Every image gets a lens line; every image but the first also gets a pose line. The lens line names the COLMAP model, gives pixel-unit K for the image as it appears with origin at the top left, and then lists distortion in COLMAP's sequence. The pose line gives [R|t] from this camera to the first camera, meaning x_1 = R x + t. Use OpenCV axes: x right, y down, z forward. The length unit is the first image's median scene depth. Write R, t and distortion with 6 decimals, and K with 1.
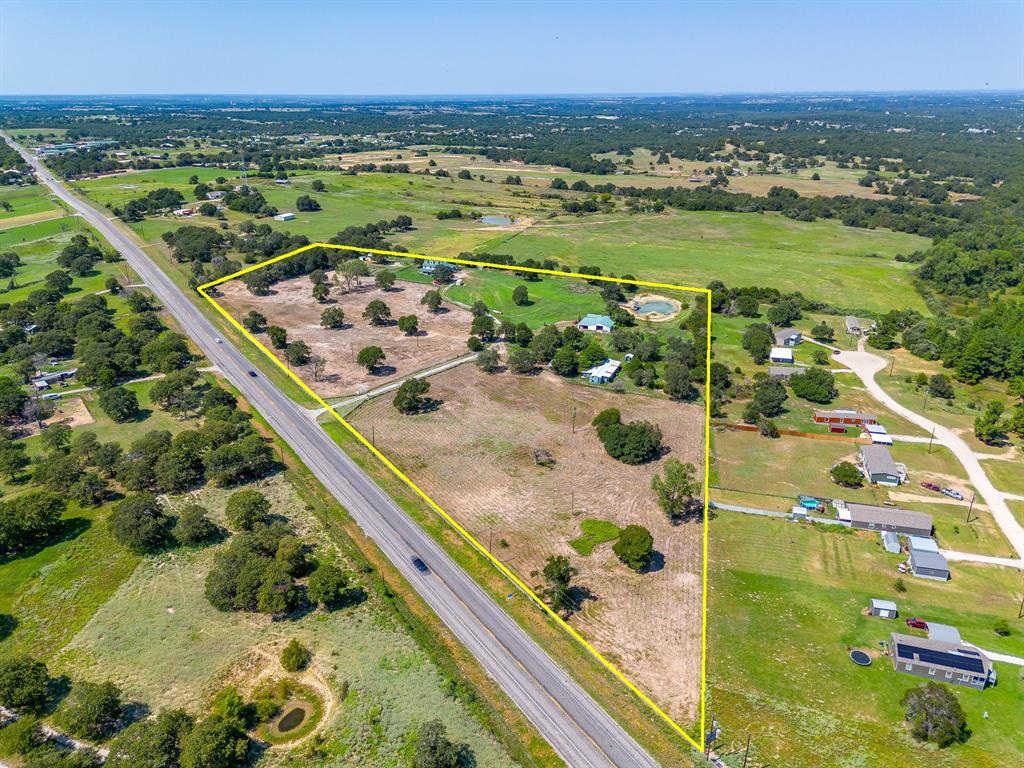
lens RADIAL K [[749.8, 0, 512.0], [0, 749.8, 384.0], [0, 0, 1]] dist [0.055443, -0.042525]
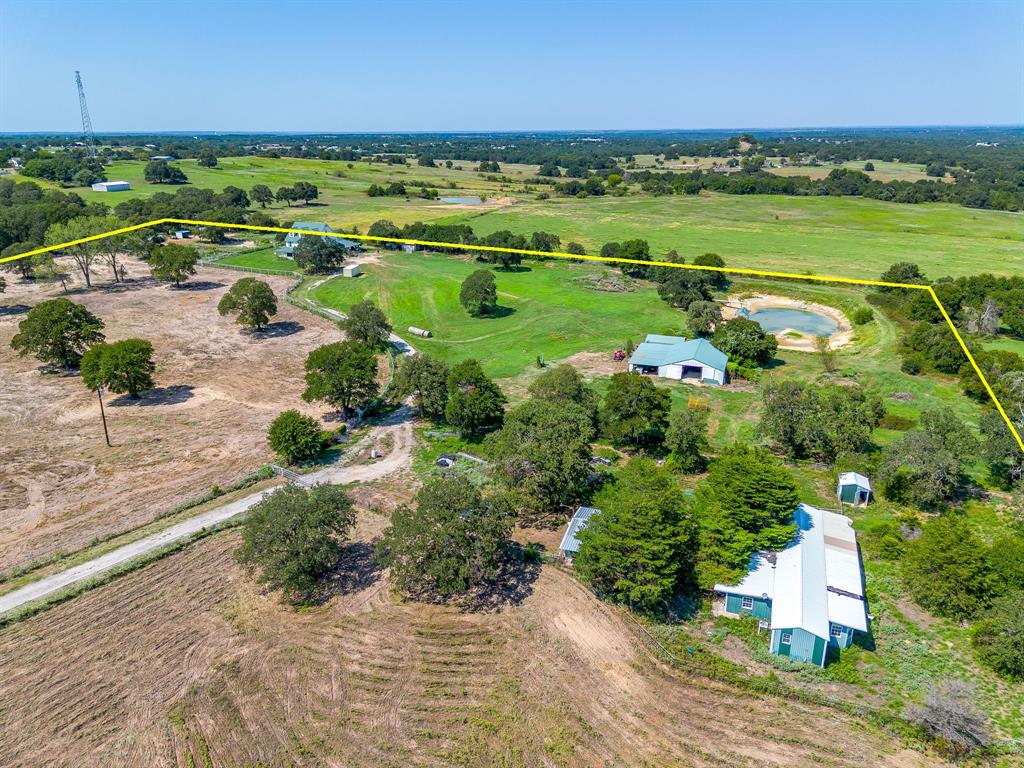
lens RADIAL K [[749.8, 0, 512.0], [0, 749.8, 384.0], [0, 0, 1]] dist [0.055443, -0.042525]
pose [[0.999798, -0.009597, 0.017677, 0.018857], [0.010248, 0.999258, -0.037131, -0.043597], [-0.017308, 0.037305, 0.999154, 0.495878]]
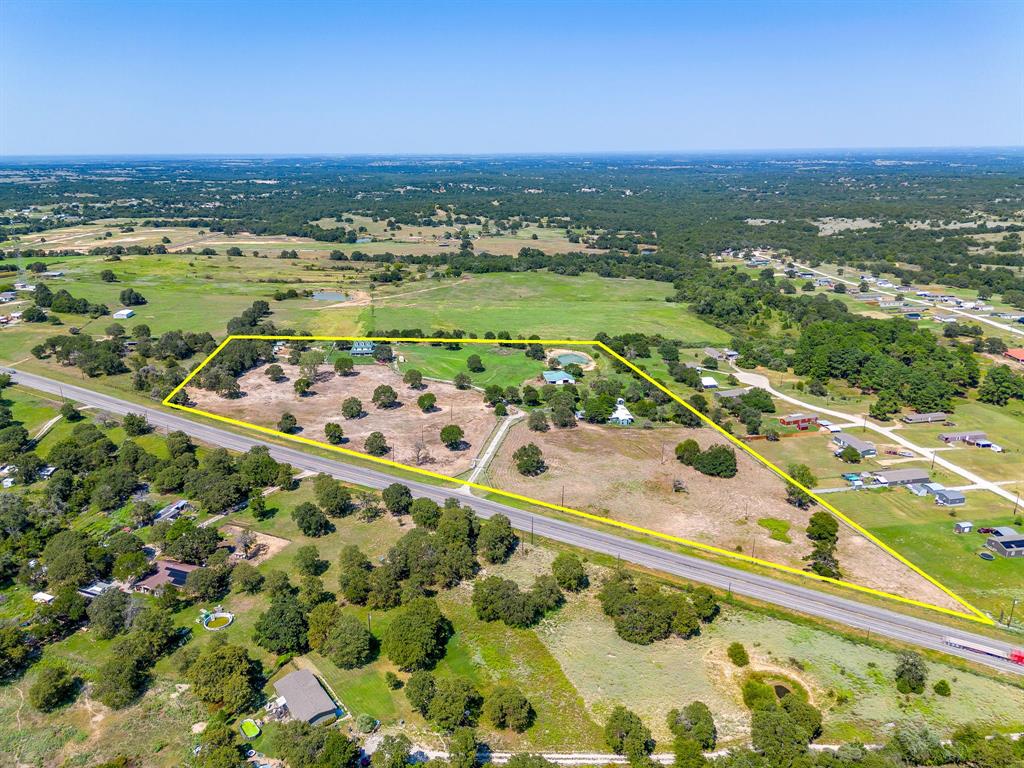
lens RADIAL K [[717.2, 0, 512.0], [0, 717.2, 384.0], [0, 0, 1]] dist [0.105696, -0.122284]
pose [[0.895129, -0.140504, 0.423086, -0.347928], [0.166724, 0.985676, -0.025402, -0.043129], [-0.413457, 0.093277, 0.905733, -0.009963]]
